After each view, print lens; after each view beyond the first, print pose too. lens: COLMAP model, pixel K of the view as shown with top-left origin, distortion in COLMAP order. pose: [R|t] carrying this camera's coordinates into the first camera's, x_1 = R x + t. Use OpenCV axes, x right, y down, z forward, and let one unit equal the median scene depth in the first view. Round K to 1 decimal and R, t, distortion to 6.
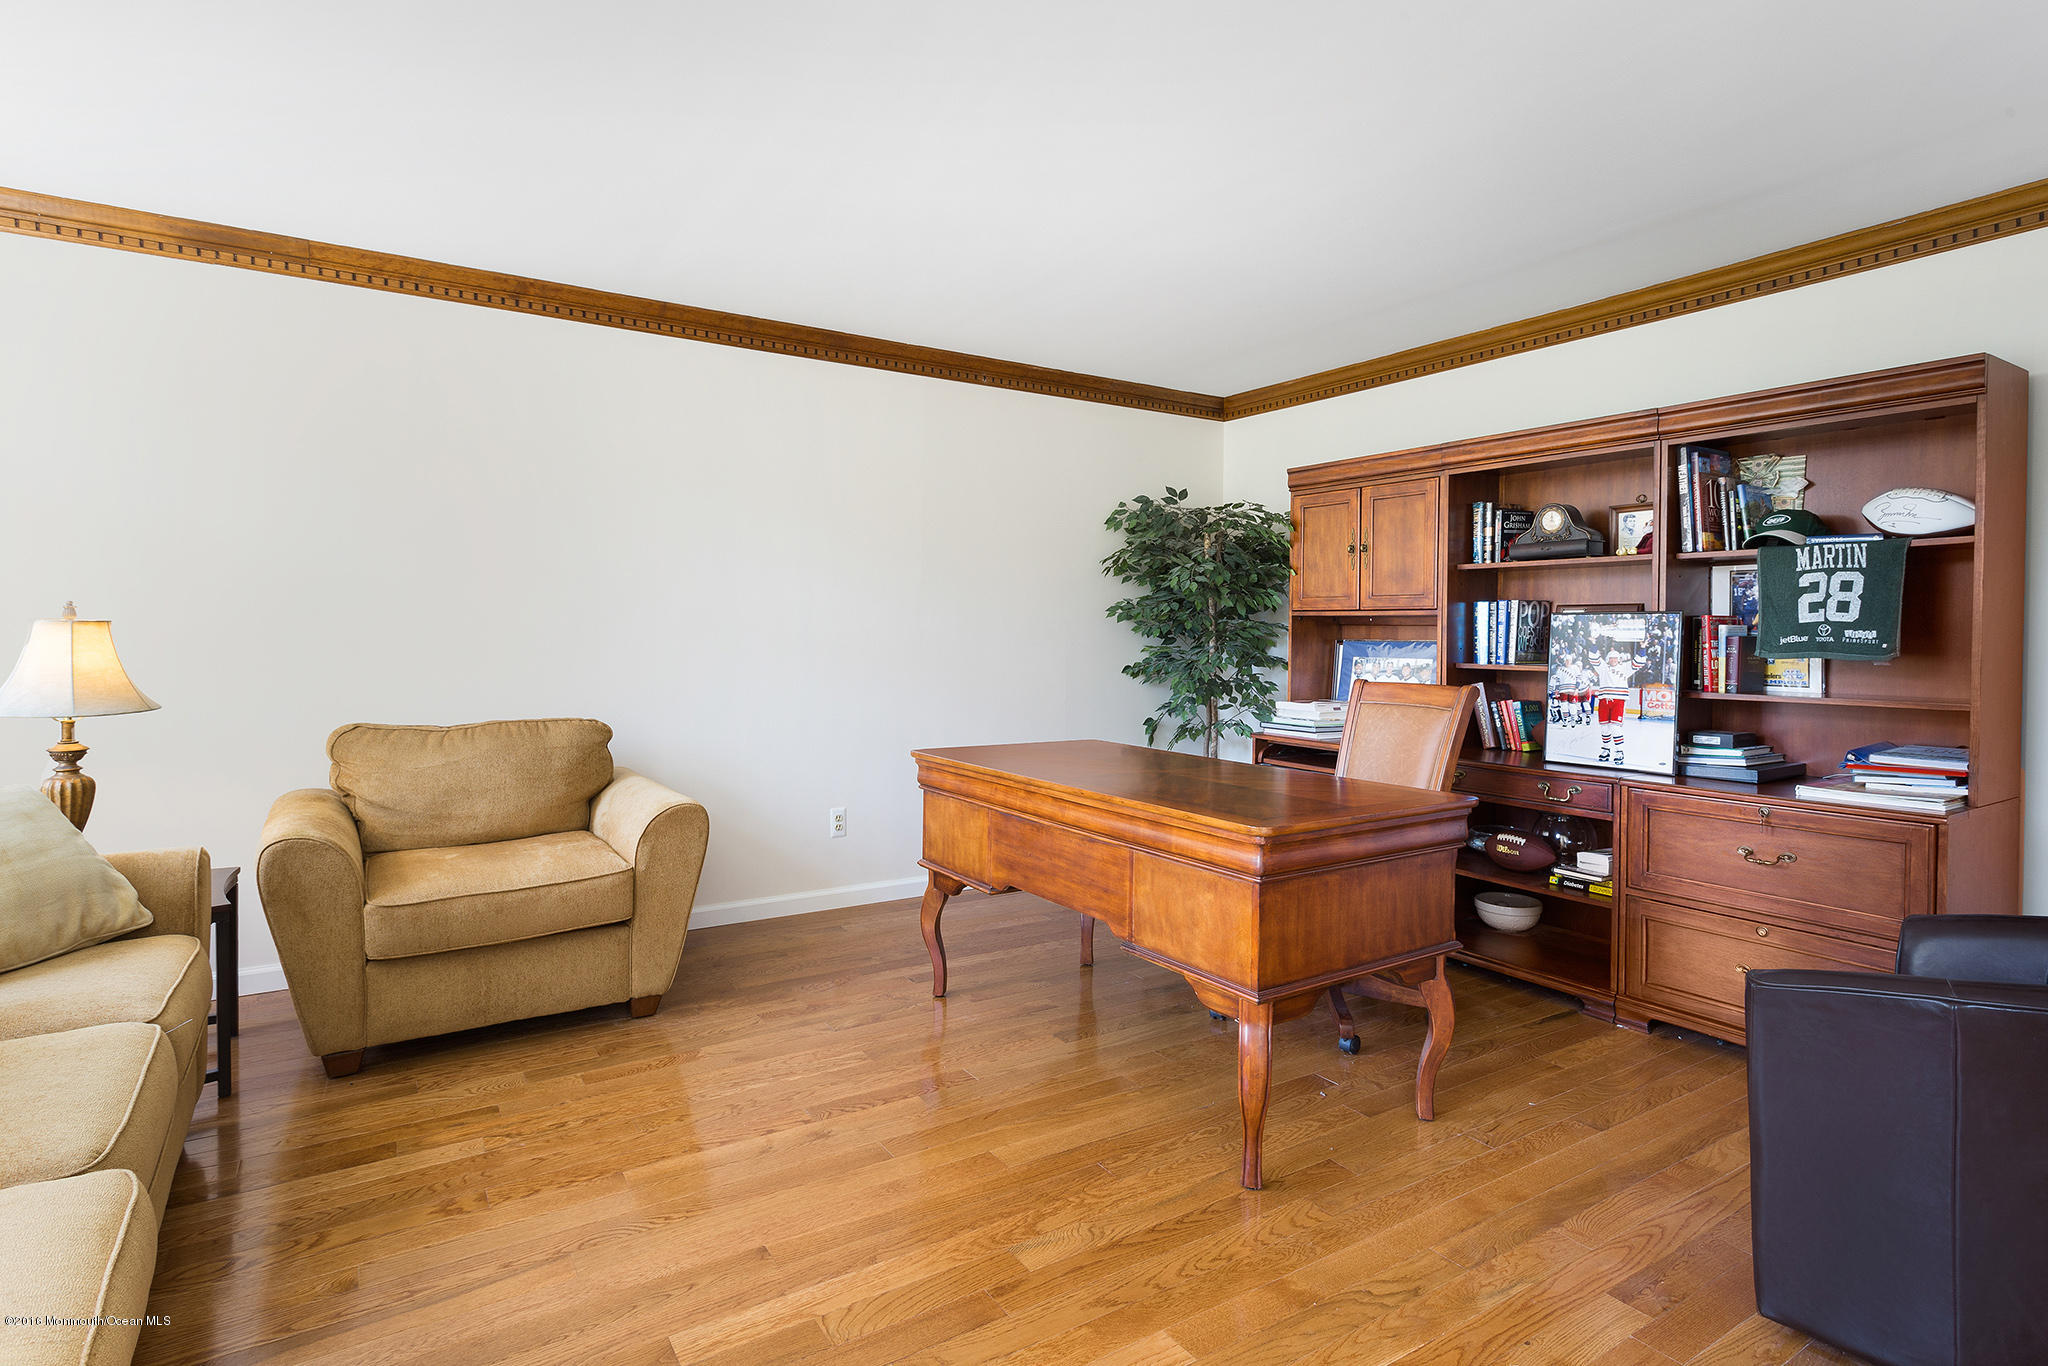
lens RADIAL K [[1036.1, 0, 1028.6], [0, 1036.1, 670.6], [0, 0, 1]] dist [-0.002733, 0.001006]
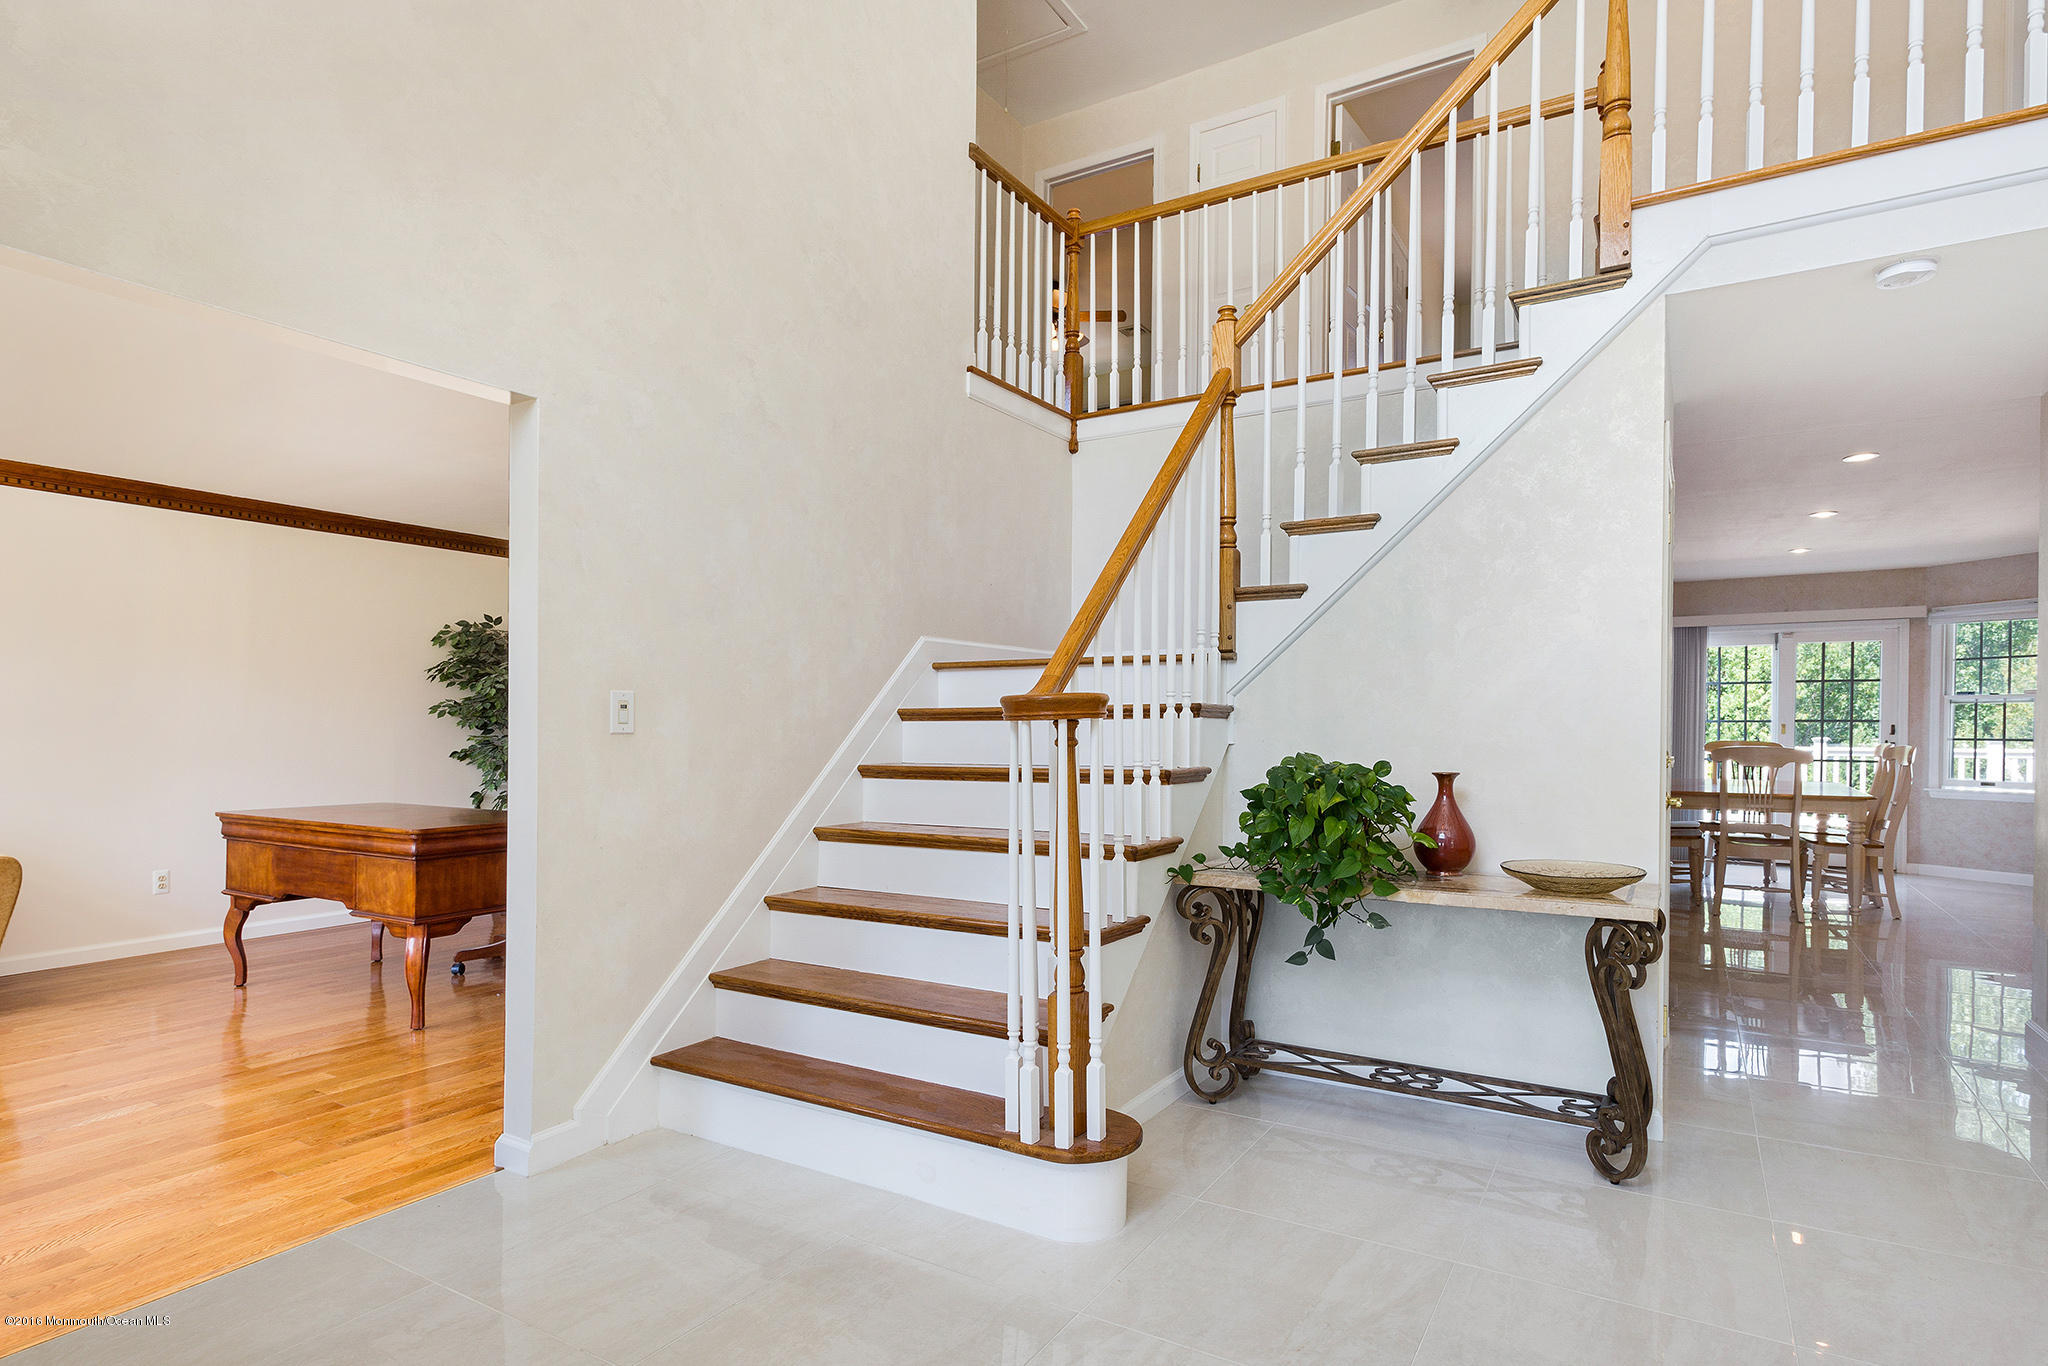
lens RADIAL K [[1036.1, 0, 1019.3], [0, 1036.1, 729.5], [0, 0, 1]] dist [-0.002733, 0.001006]
pose [[0.891487, -0.007365, 0.452987, 0.217947], [0.021431, 0.999434, -0.025929, 0.025903], [-0.452540, 0.032823, 0.891140, -0.721306]]
